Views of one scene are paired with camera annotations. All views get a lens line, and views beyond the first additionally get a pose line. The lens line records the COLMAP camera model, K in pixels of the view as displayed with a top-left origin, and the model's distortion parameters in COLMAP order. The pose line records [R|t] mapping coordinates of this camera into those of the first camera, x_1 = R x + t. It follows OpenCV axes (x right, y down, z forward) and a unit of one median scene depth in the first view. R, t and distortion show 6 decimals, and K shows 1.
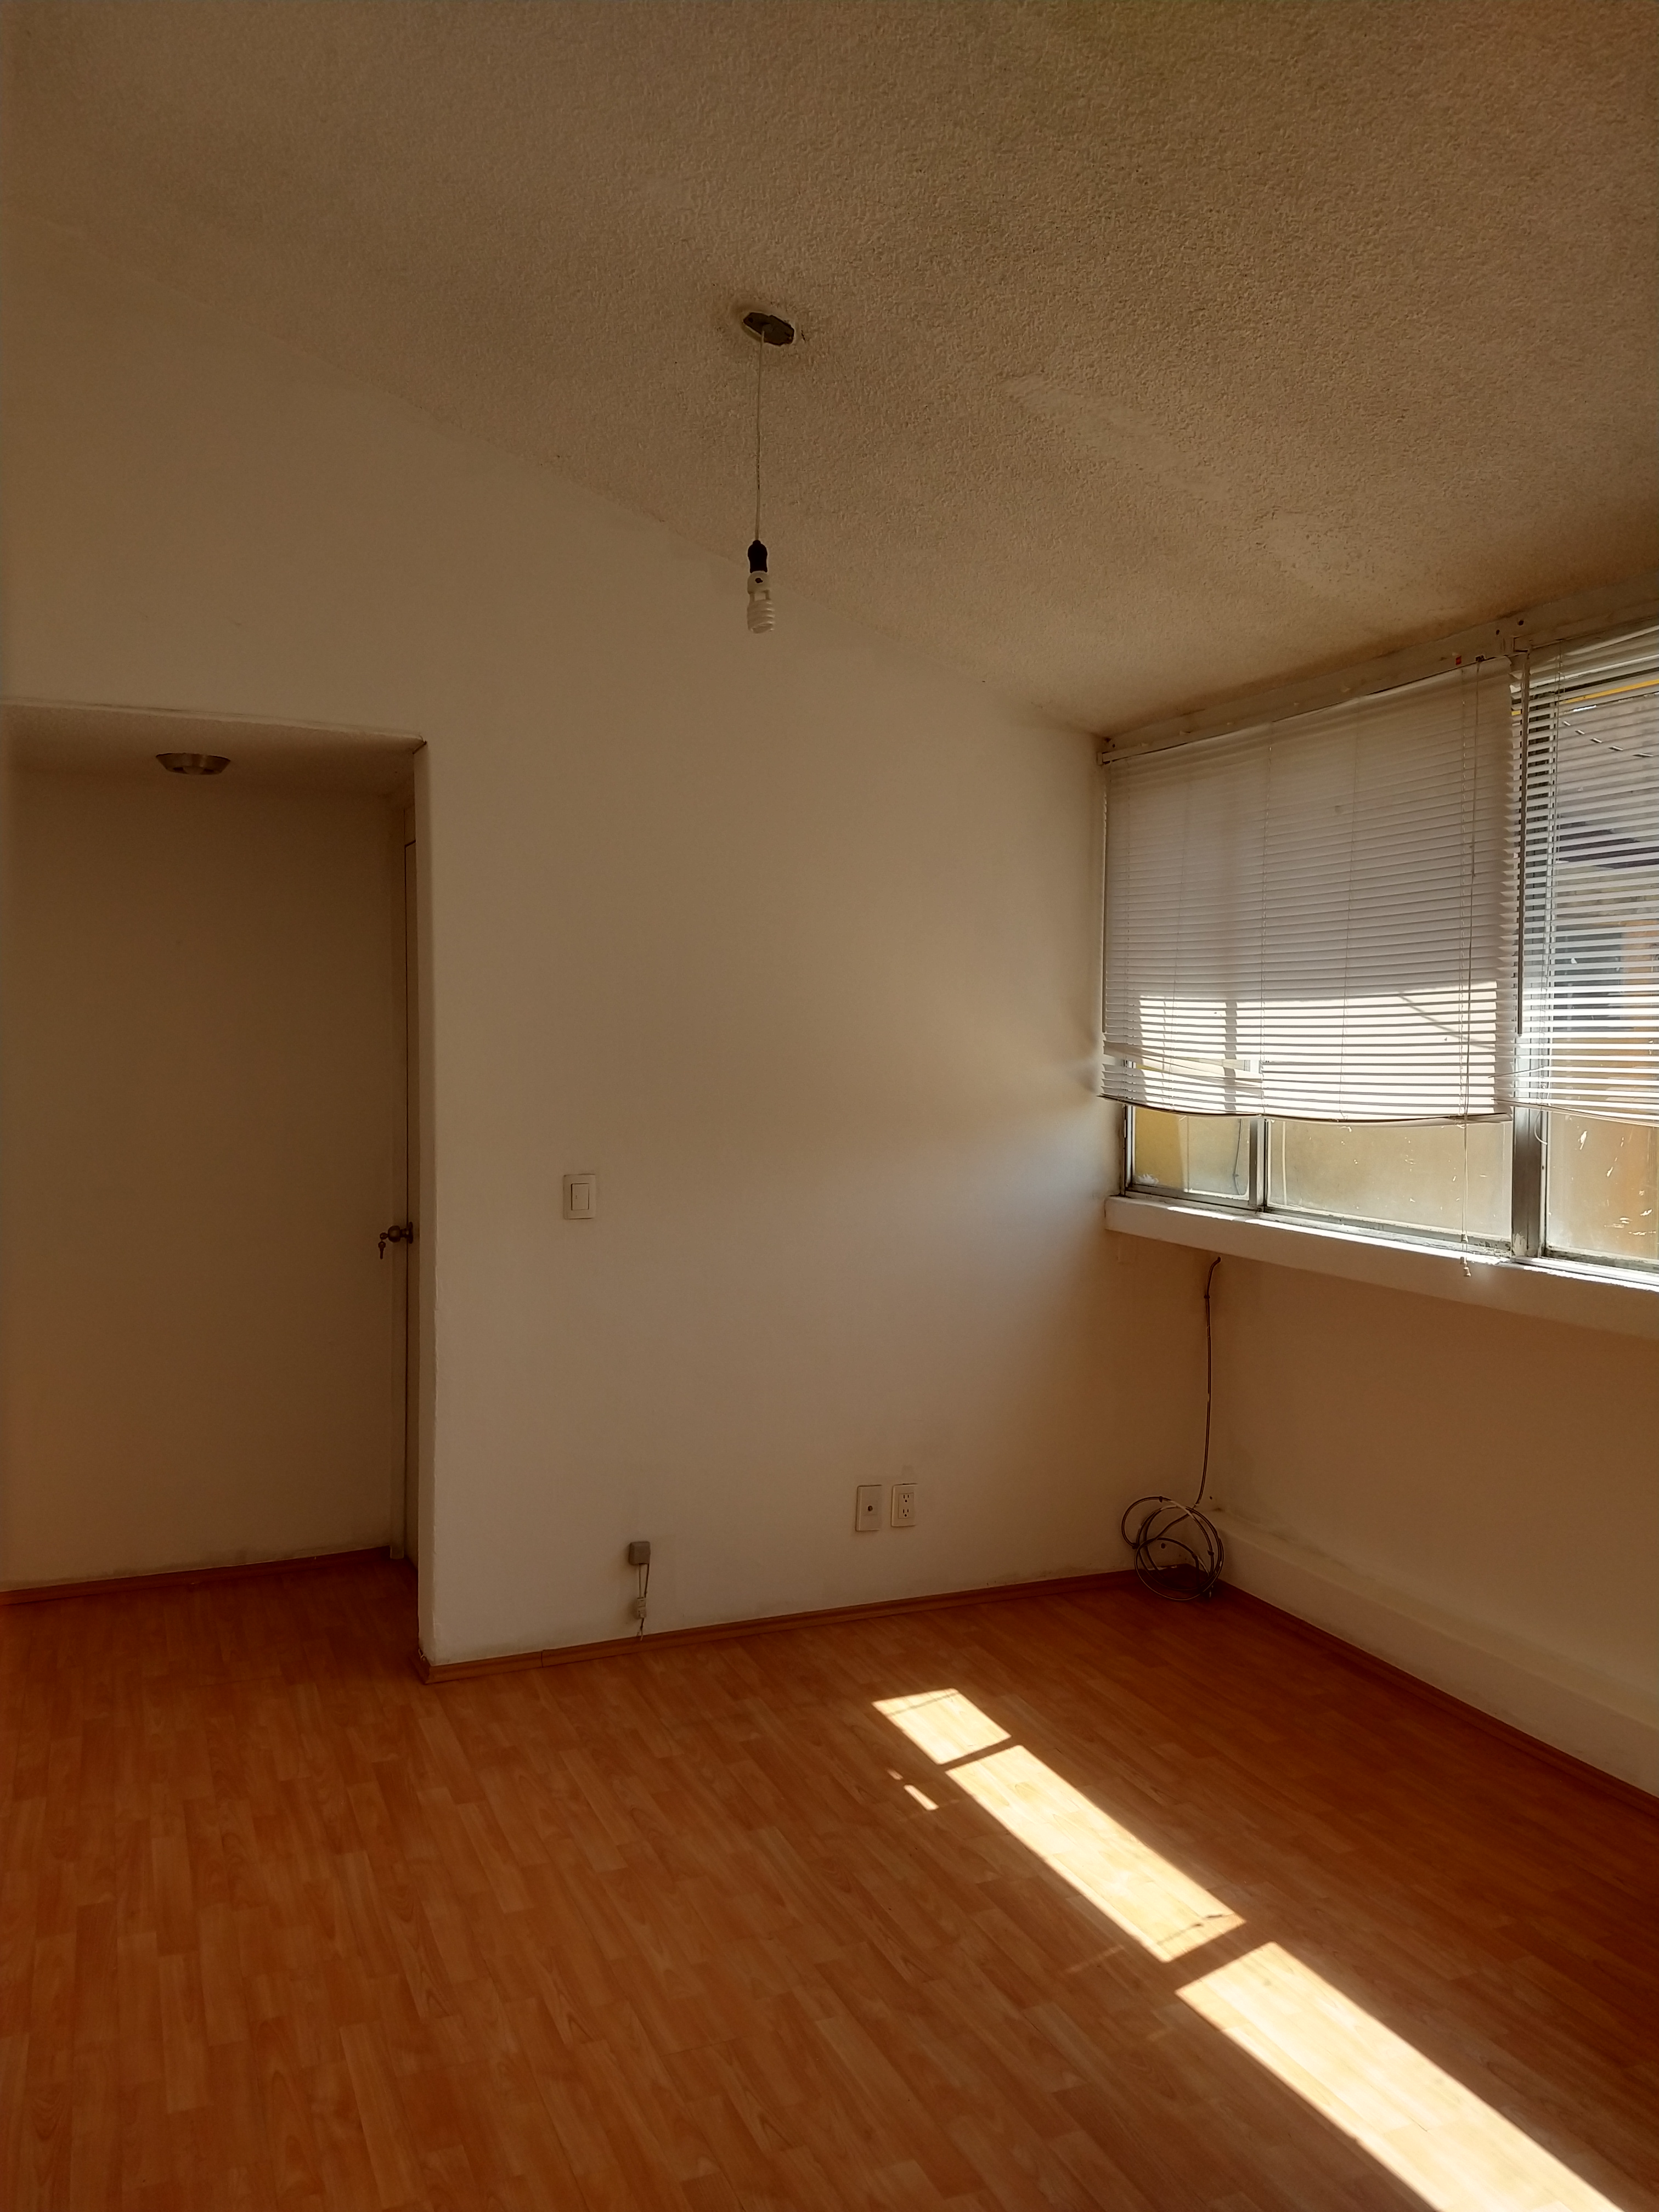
lens RADIAL K [[1755.6, 0, 832.2], [0, 1755.6, 1095.0], [0, 0, 1]] dist [0.084061, -0.136773]
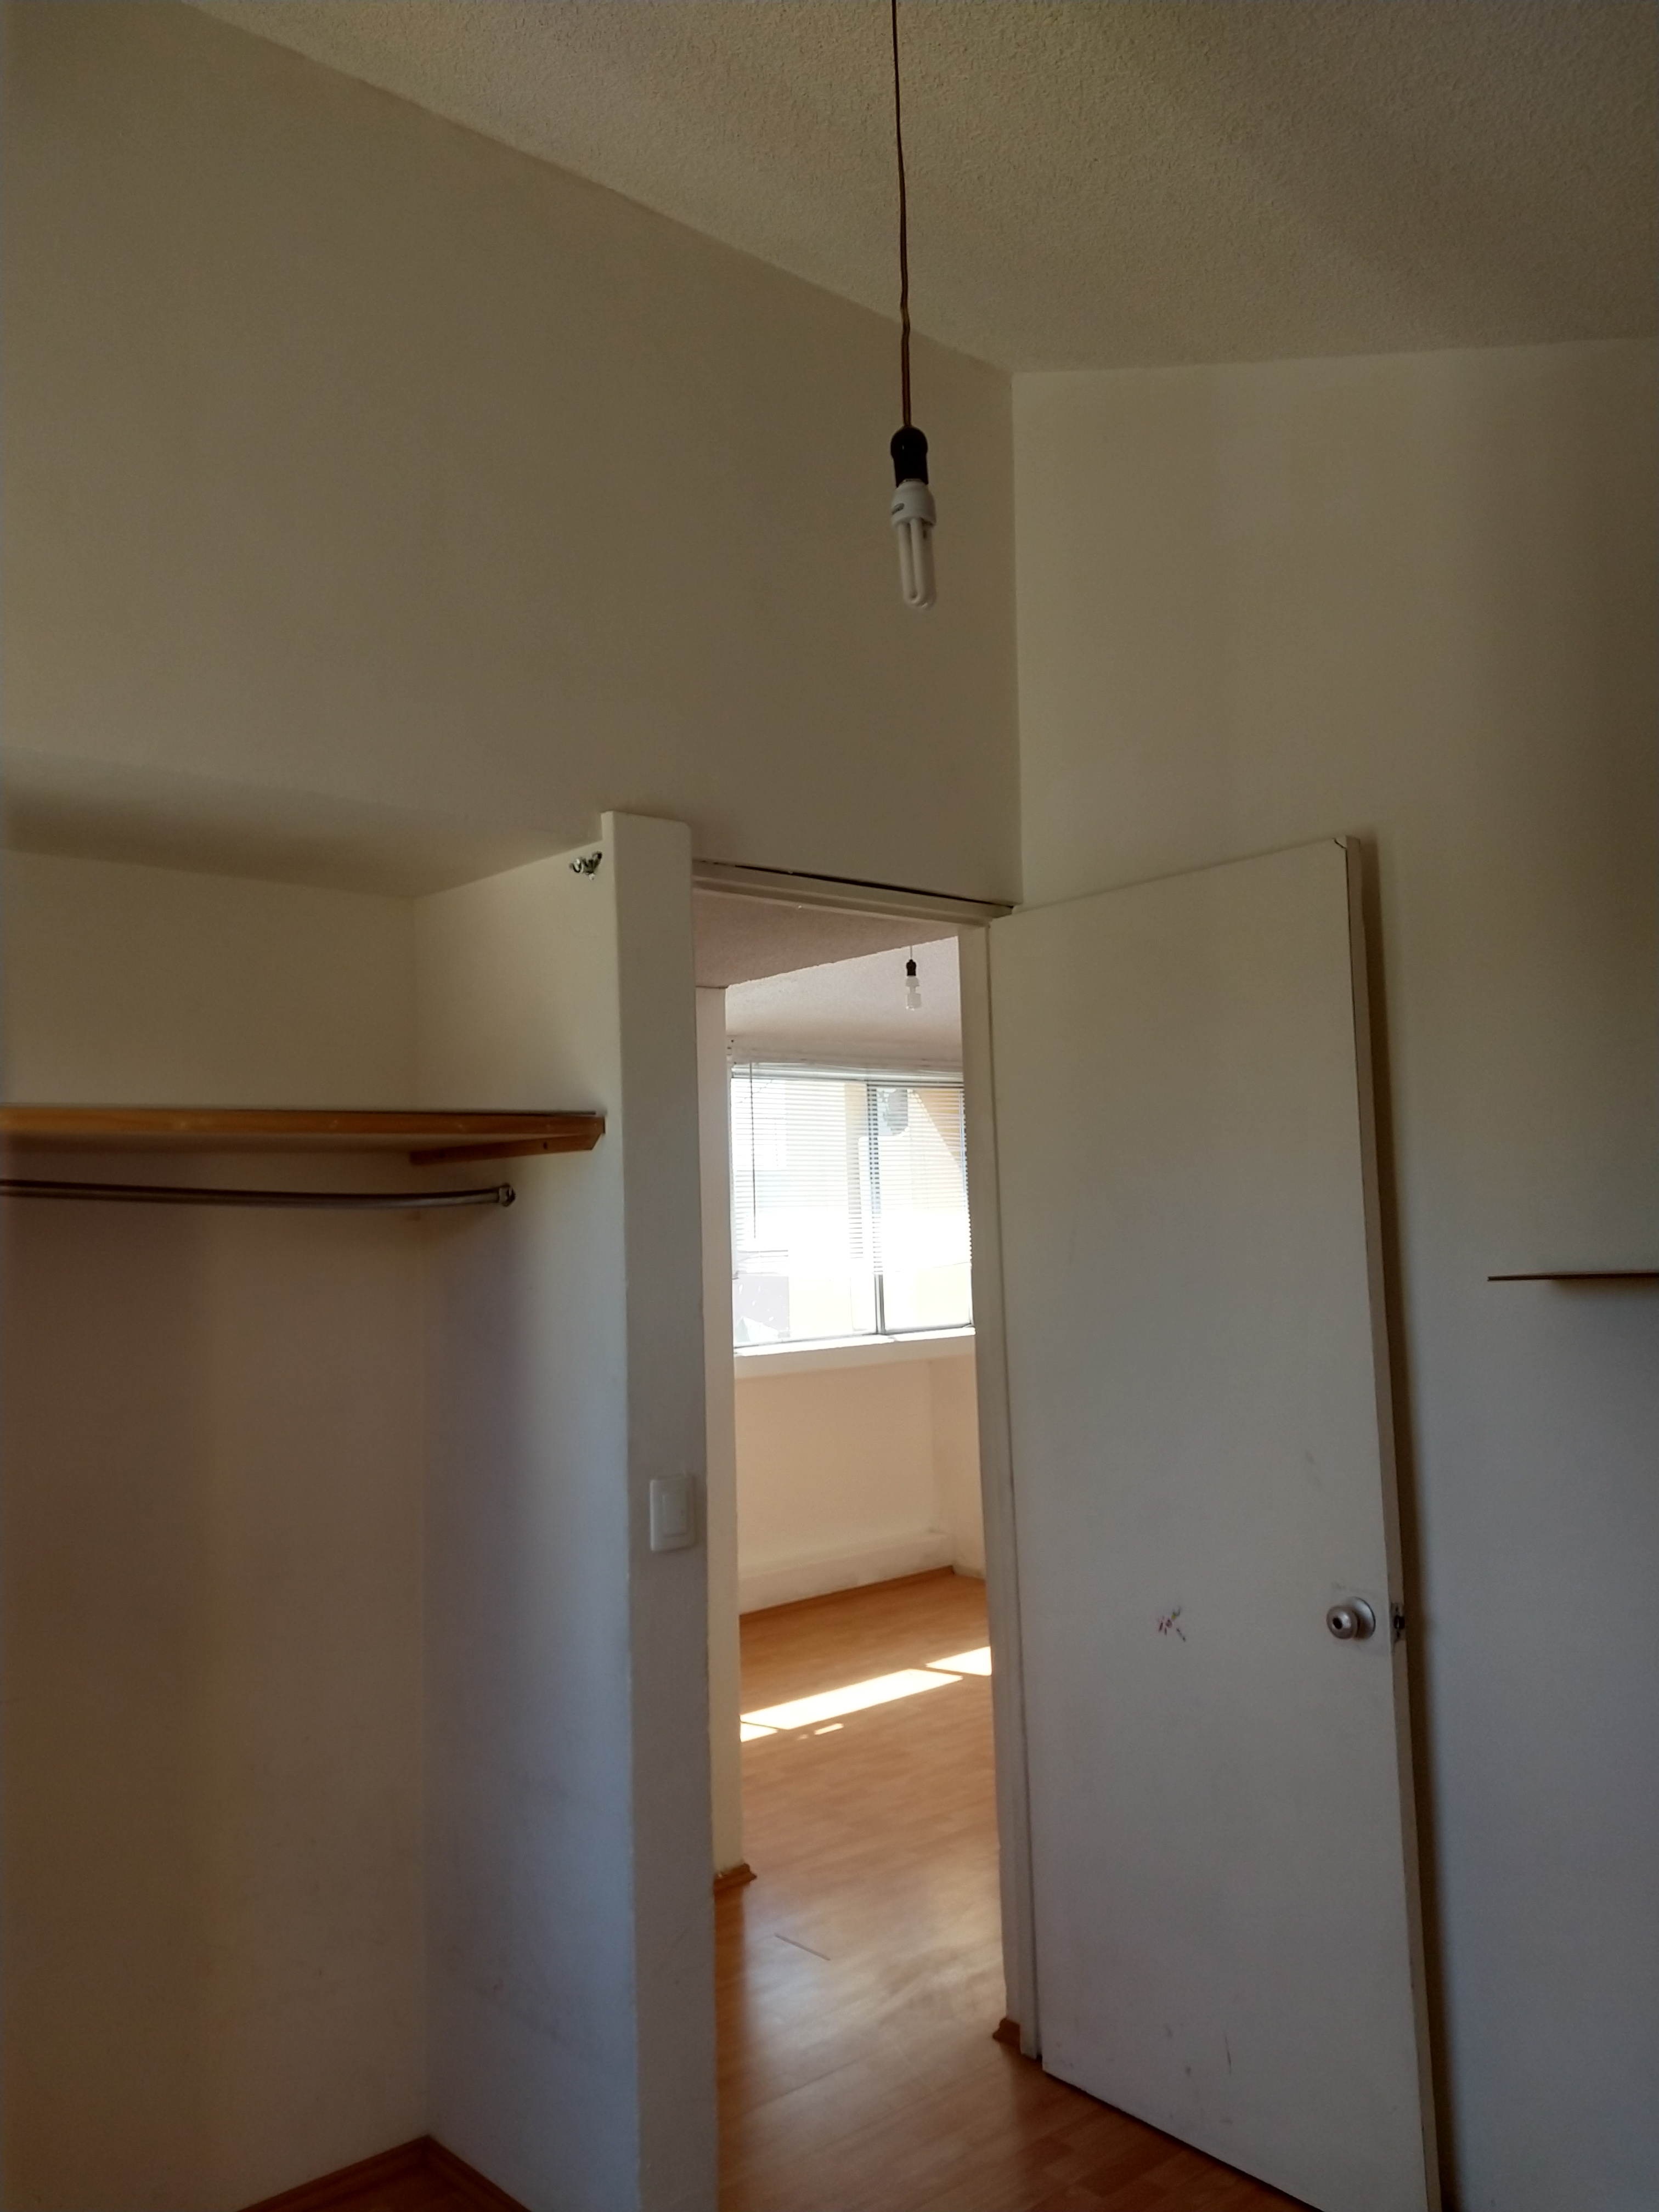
lens RADIAL K [[1719.7, 0, 826.2], [0, 1719.7, 1101.2], [0, 0, 1]] dist [0.100689, -0.169518]
pose [[-0.324746, 0.073575, 0.942935, -1.397973], [0.071106, 0.996047, -0.053230, -0.078913], [-0.943125, 0.049762, -0.328694, 1.422345]]
